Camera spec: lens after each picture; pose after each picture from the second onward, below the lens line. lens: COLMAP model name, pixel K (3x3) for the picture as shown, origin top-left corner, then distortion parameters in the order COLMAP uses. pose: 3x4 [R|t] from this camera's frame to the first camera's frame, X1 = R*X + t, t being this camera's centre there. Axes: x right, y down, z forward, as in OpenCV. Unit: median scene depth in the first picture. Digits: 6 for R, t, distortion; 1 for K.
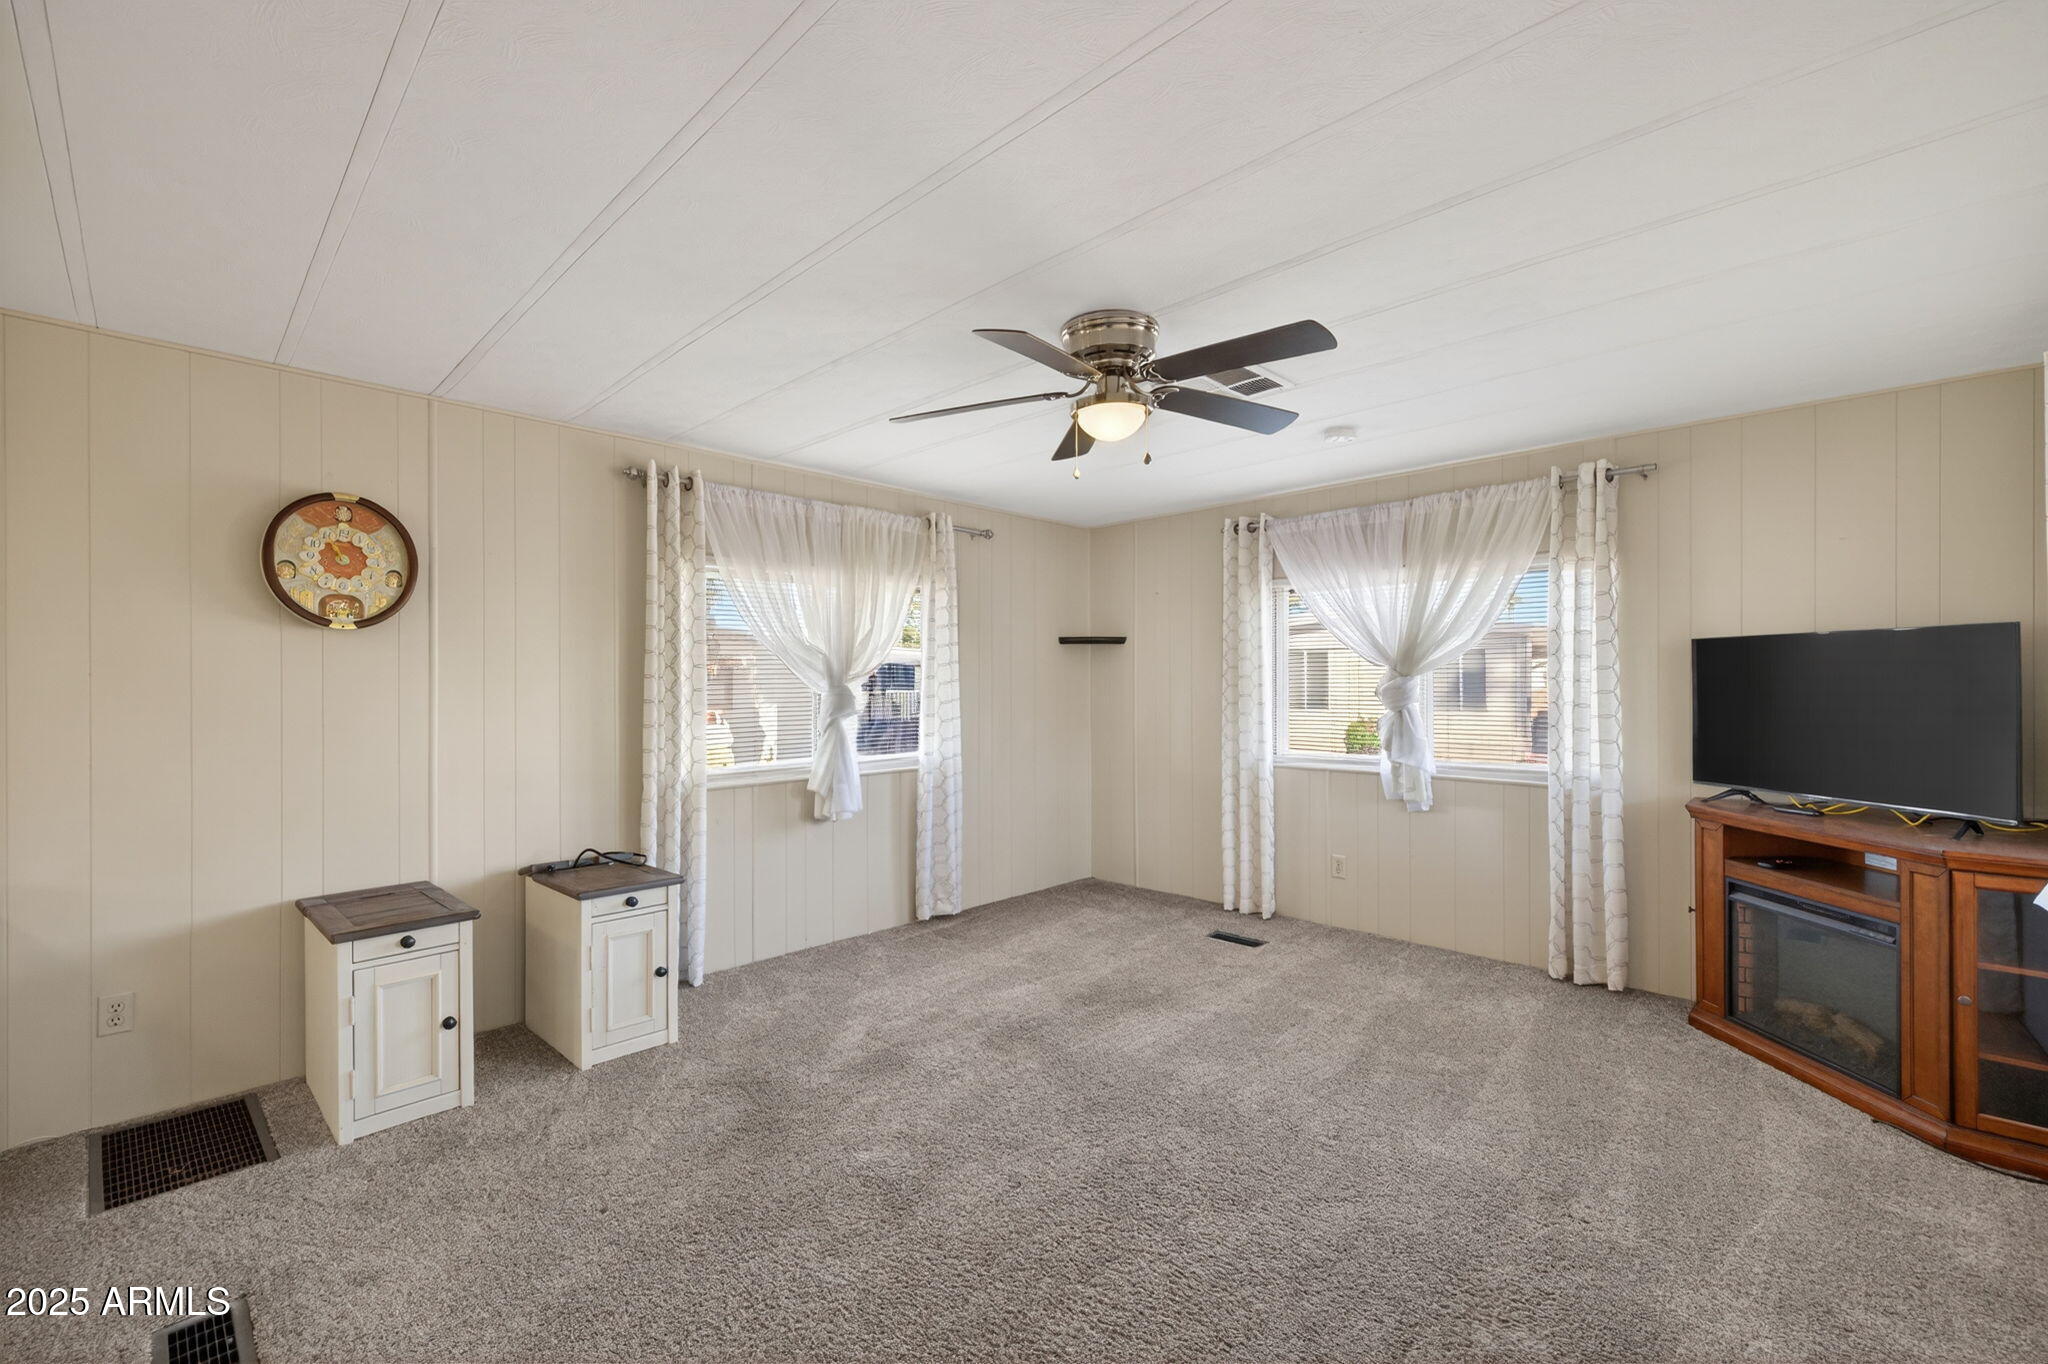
lens RADIAL K [[846.0, 0, 1002.1], [0, 846.0, 689.9], [0, 0, 1]] dist [0.023168, 0.000095]
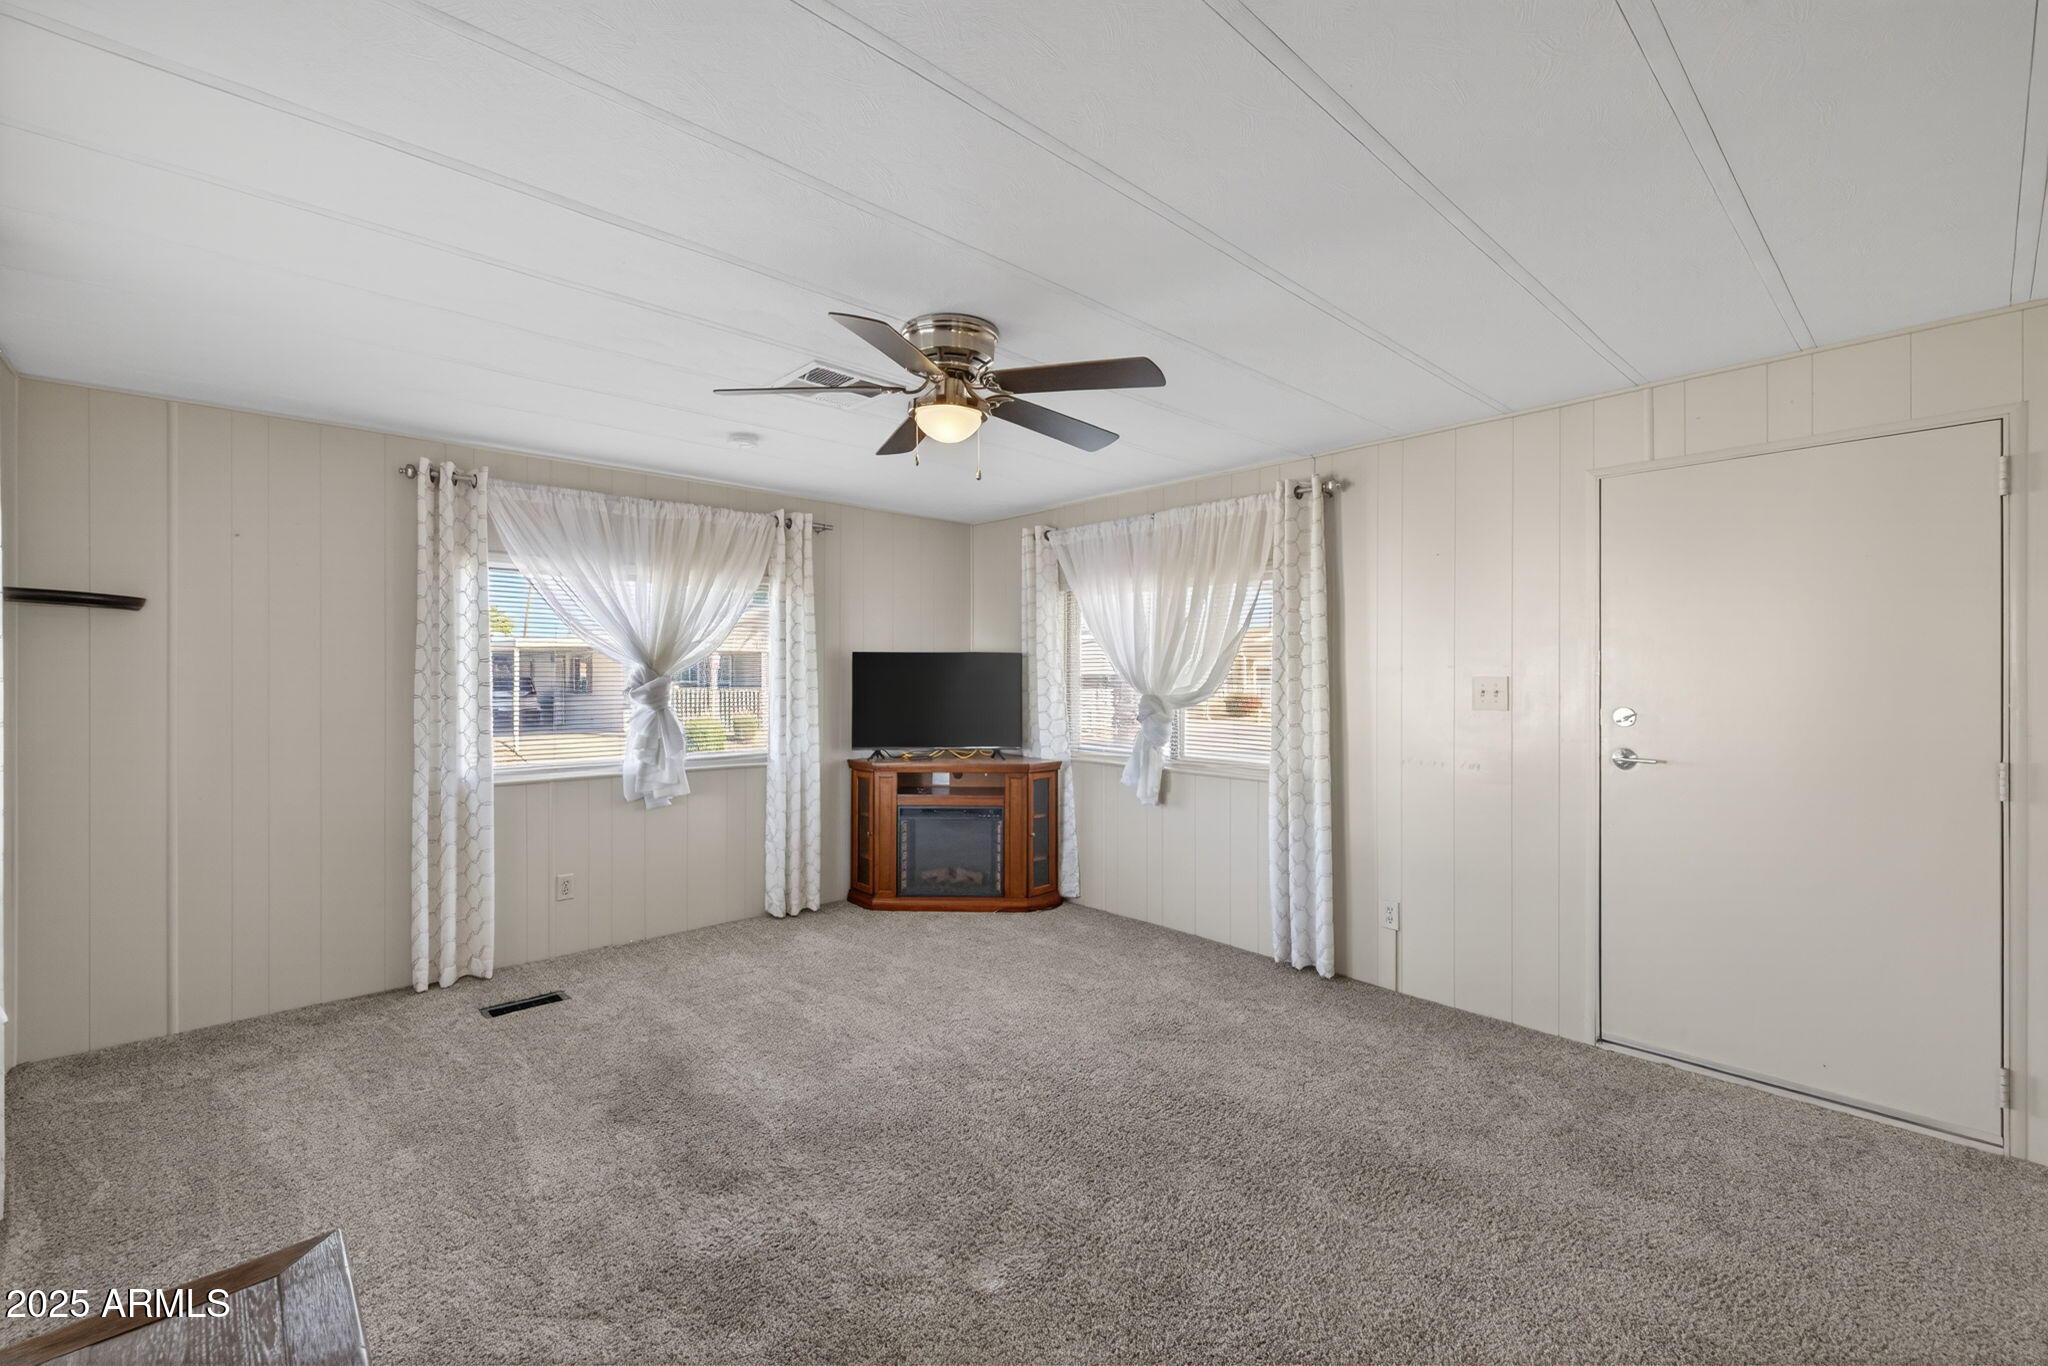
lens RADIAL K [[864.3, 0, 1024.0], [0, 864.3, 683.0], [0, 0, 1]] dist [0.000911, -0.000111]
pose [[0.046088, -0.000938, 0.998937, -0.625949], [0.005490, 0.999985, 0.000685, -0.005599], [-0.998922, 0.005452, 0.046092, 0.607951]]
